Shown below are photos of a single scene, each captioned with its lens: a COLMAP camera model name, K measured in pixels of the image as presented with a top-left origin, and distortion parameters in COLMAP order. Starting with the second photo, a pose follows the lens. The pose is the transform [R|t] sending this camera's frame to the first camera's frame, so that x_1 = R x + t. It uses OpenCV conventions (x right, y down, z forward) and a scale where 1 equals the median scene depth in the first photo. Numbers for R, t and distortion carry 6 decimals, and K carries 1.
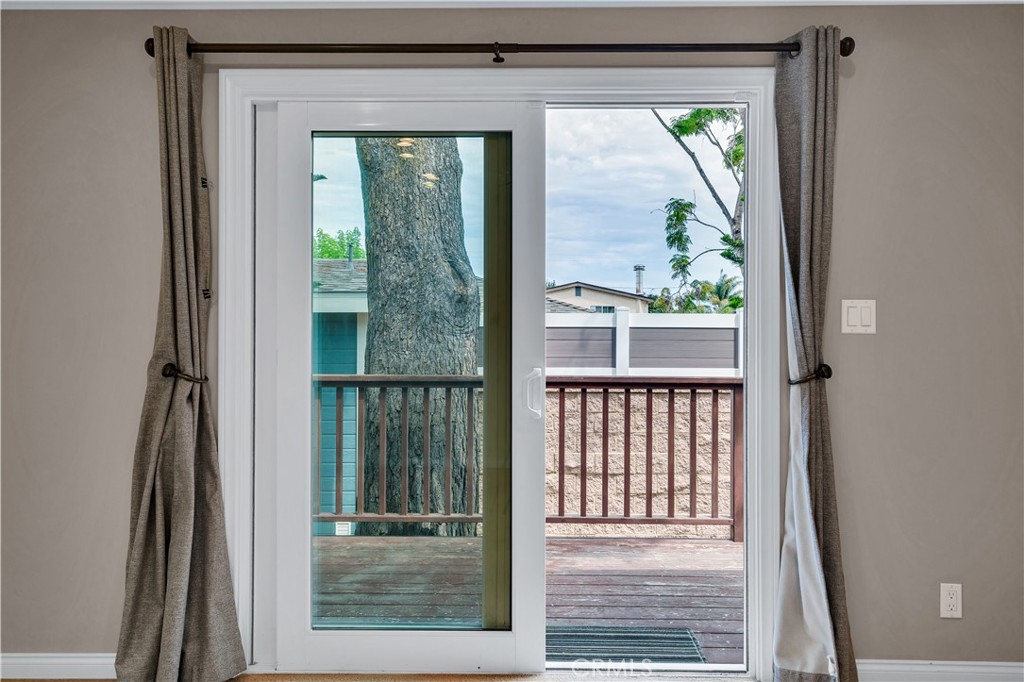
lens RADIAL K [[662.7, 0, 512.0], [0, 662.7, 334.7], [0, 0, 1]] dist [0.031439, -0.000046]
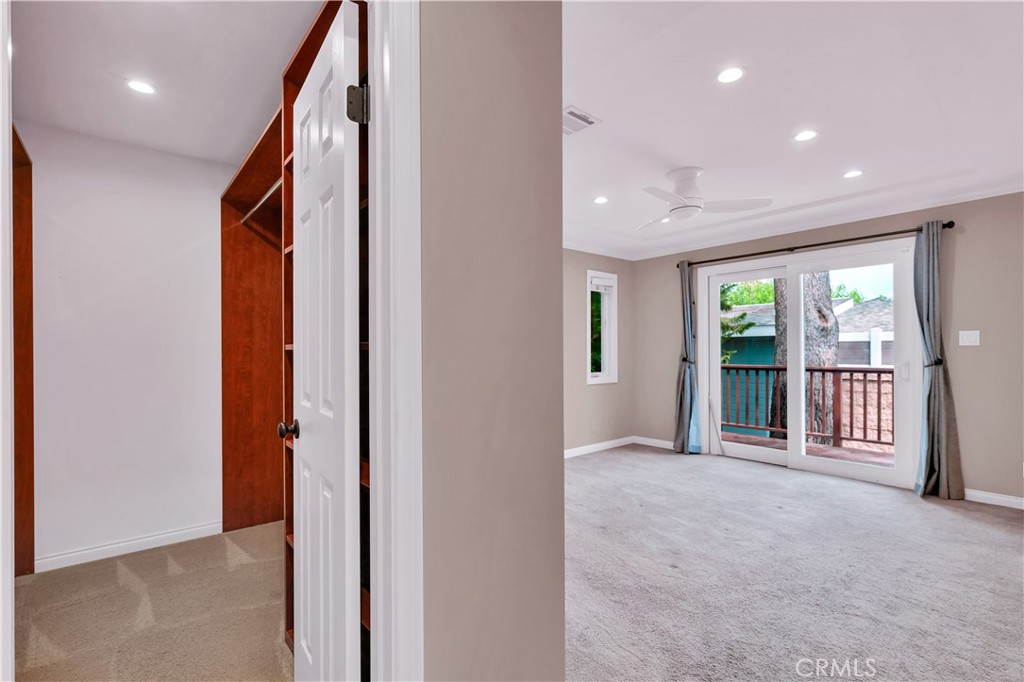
lens RADIAL K [[466.1, 0, 512.0], [0, 466.1, 341.0], [0, 0, 1]] dist [0.000512, 0.000050]
pose [[0.654762, -0.024053, -0.755453, 0.699334], [0.017084, 0.999709, -0.017023, -0.017108], [0.755642, -0.001760, 0.654982, -1.208026]]
